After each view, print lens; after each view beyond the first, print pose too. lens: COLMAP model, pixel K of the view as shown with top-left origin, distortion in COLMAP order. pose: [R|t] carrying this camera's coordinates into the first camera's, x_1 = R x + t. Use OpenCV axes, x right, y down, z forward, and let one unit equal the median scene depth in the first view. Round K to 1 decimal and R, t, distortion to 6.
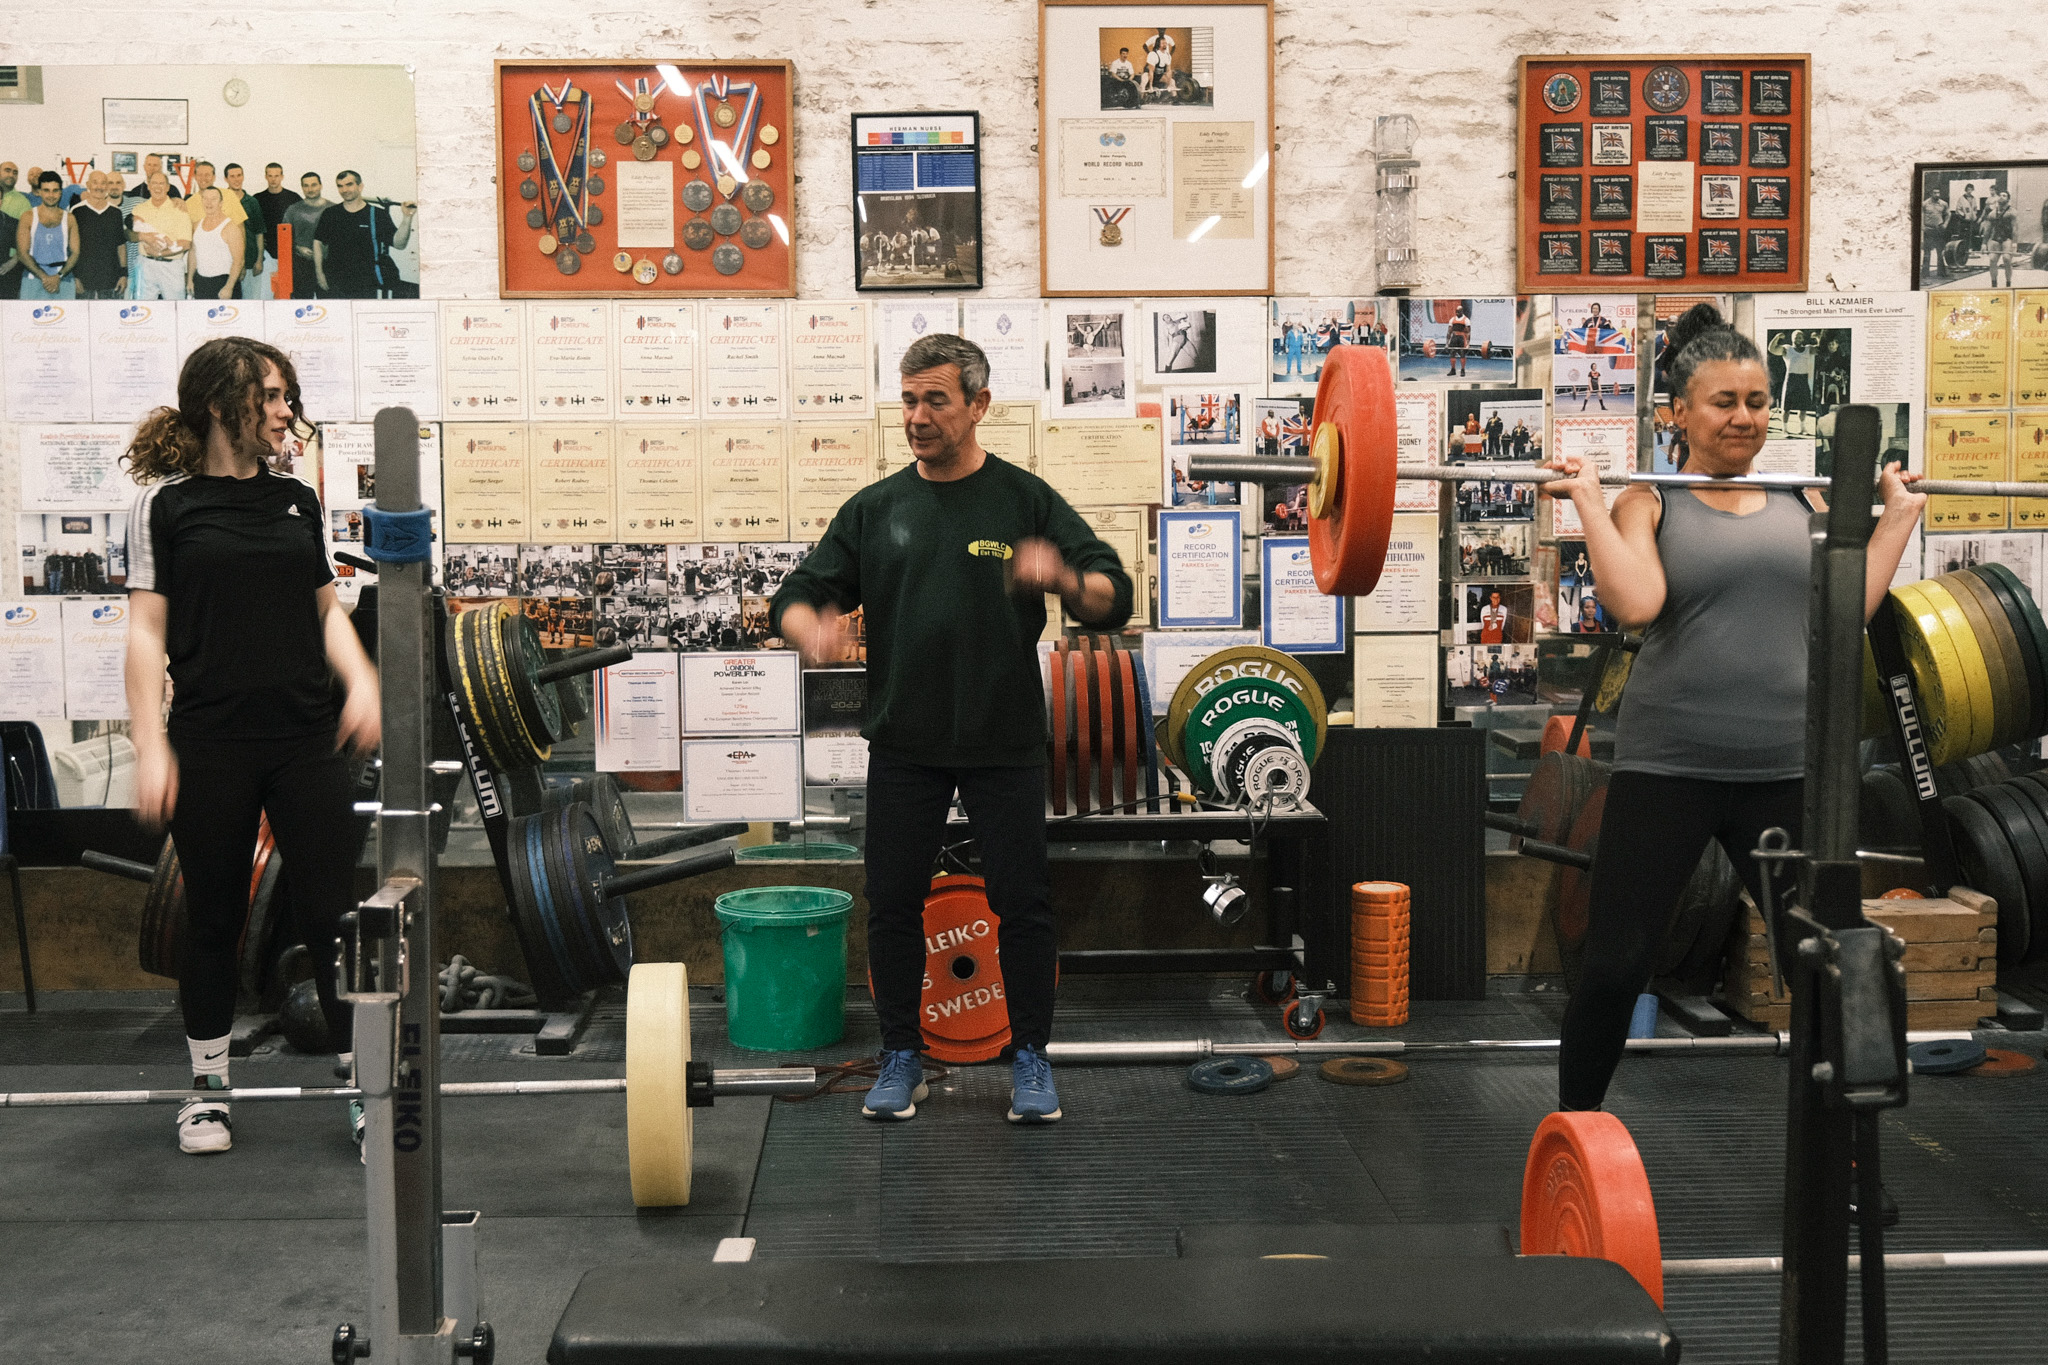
lens RADIAL K [[2534.7, 0, 1020.4], [0, 2534.7, 704.5], [0, 0, 1]] dist [-0.008894, 0.024220]
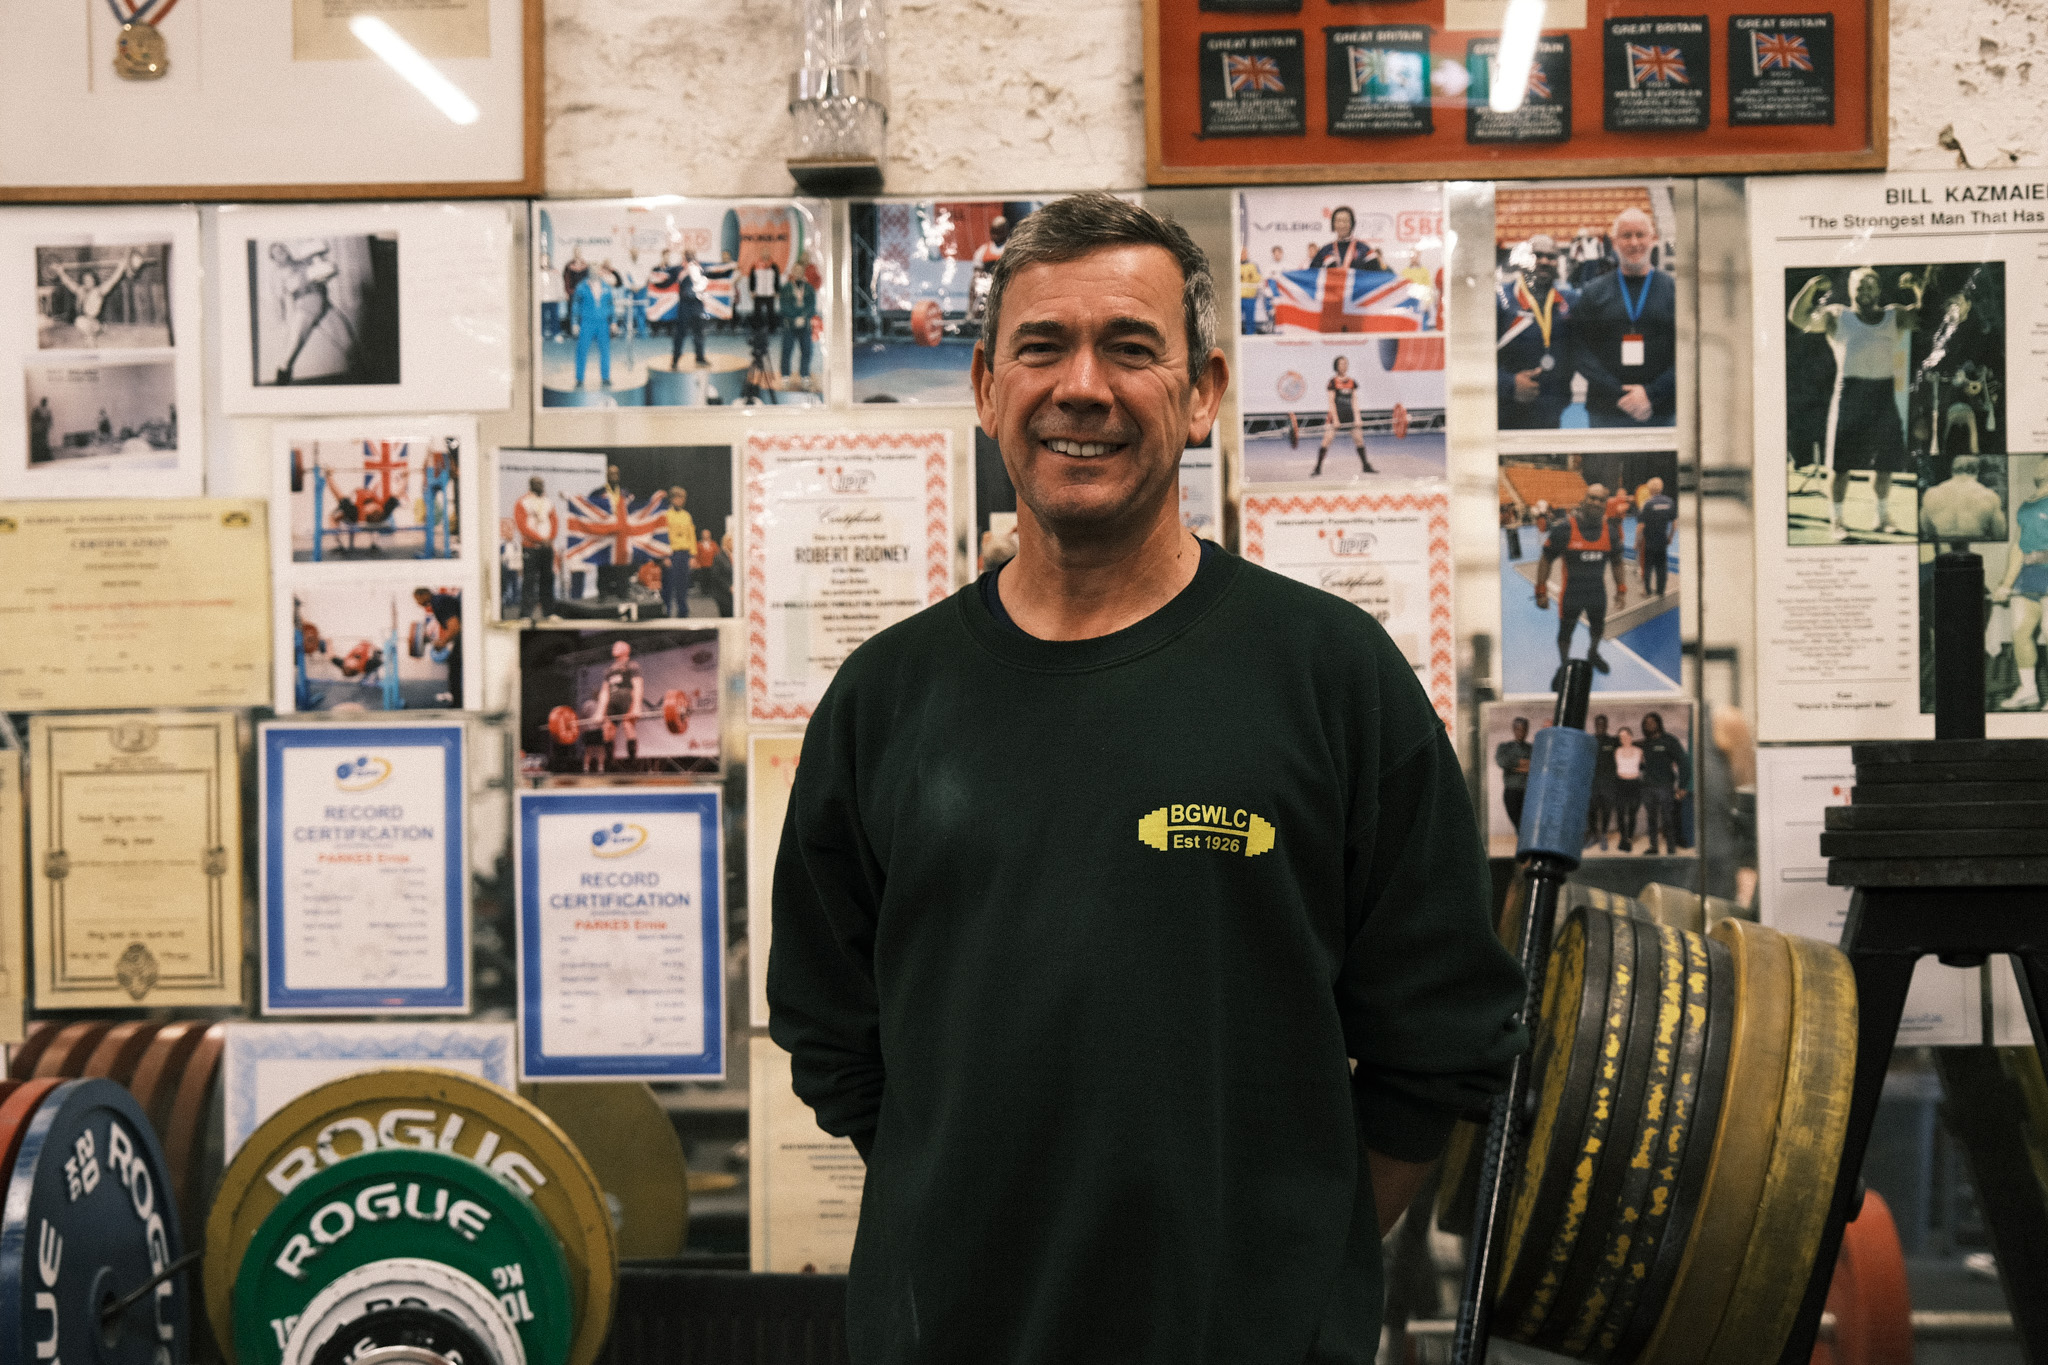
lens RADIAL K [[3440.4, 0, 1024.0], [0, 3440.4, 682.5], [0, 0, 1]] dist [0.034292, 0.111635]
pose [[0.995629, 0.000451, -0.093393, 0.227750], [-0.008958, 0.995839, -0.090686, -0.034098], [0.092963, 0.091127, 0.991491, 0.463734]]
